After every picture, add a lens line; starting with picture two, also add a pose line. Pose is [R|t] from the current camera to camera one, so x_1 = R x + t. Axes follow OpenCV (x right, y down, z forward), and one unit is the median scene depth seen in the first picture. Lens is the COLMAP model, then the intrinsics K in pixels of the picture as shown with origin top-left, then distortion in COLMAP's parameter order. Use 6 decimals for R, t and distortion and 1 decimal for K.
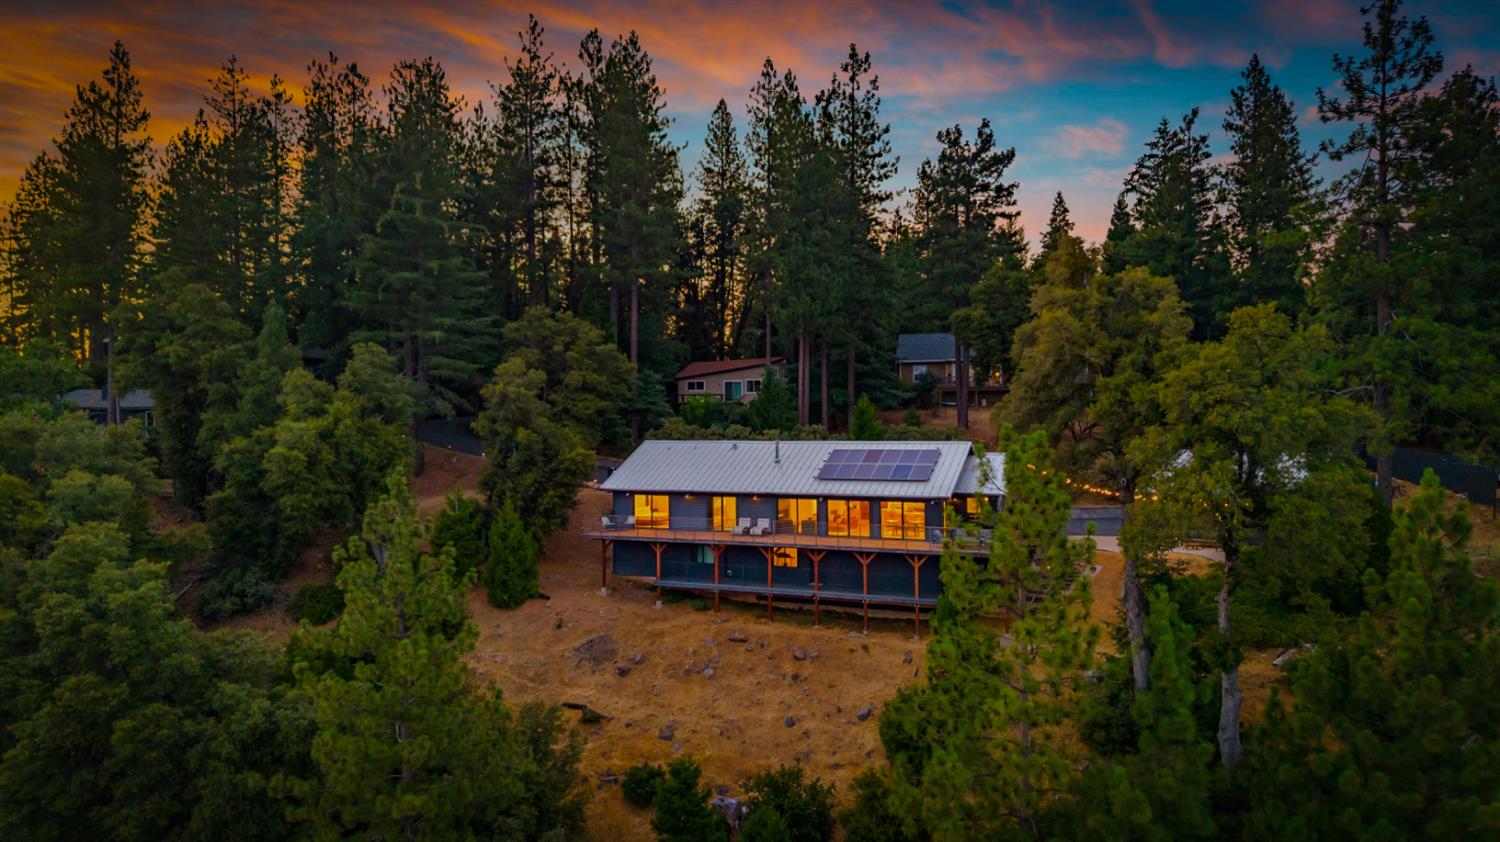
lens RADIAL K [[1012.8, 0, 751.6], [0, 1012.8, 436.1], [0, 0, 1]] dist [-0.008155, -0.004223]
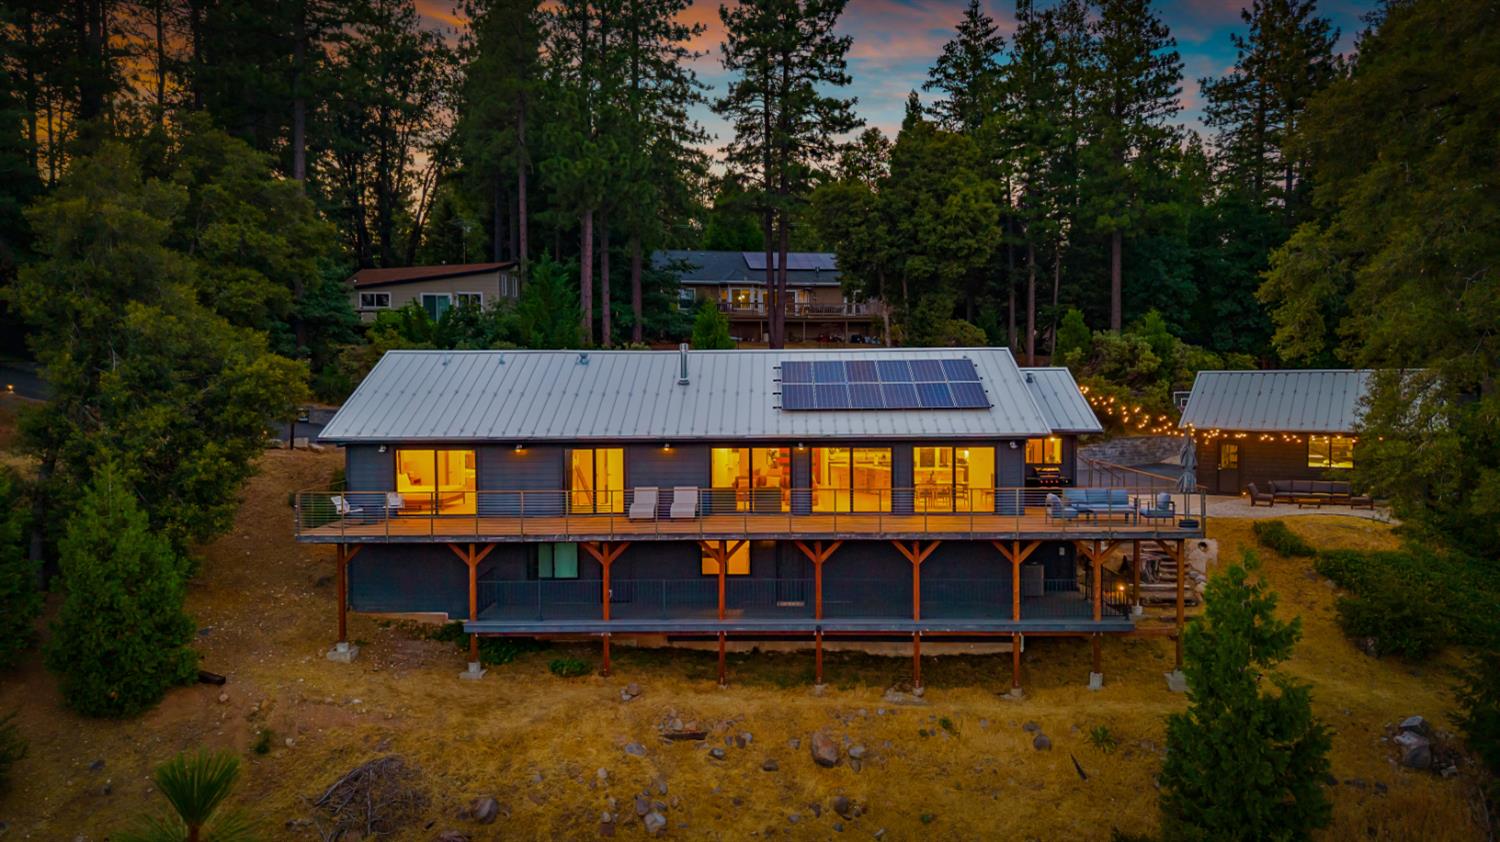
lens RADIAL K [[1012.8, 0, 751.6], [0, 1012.8, 436.1], [0, 0, 1]] dist [-0.008155, -0.004223]
pose [[0.916042, -0.012759, 0.400880, -0.160885], [0.004401, 0.999754, 0.021761, 0.042812], [-0.401059, -0.018170, 0.915872, 0.493444]]
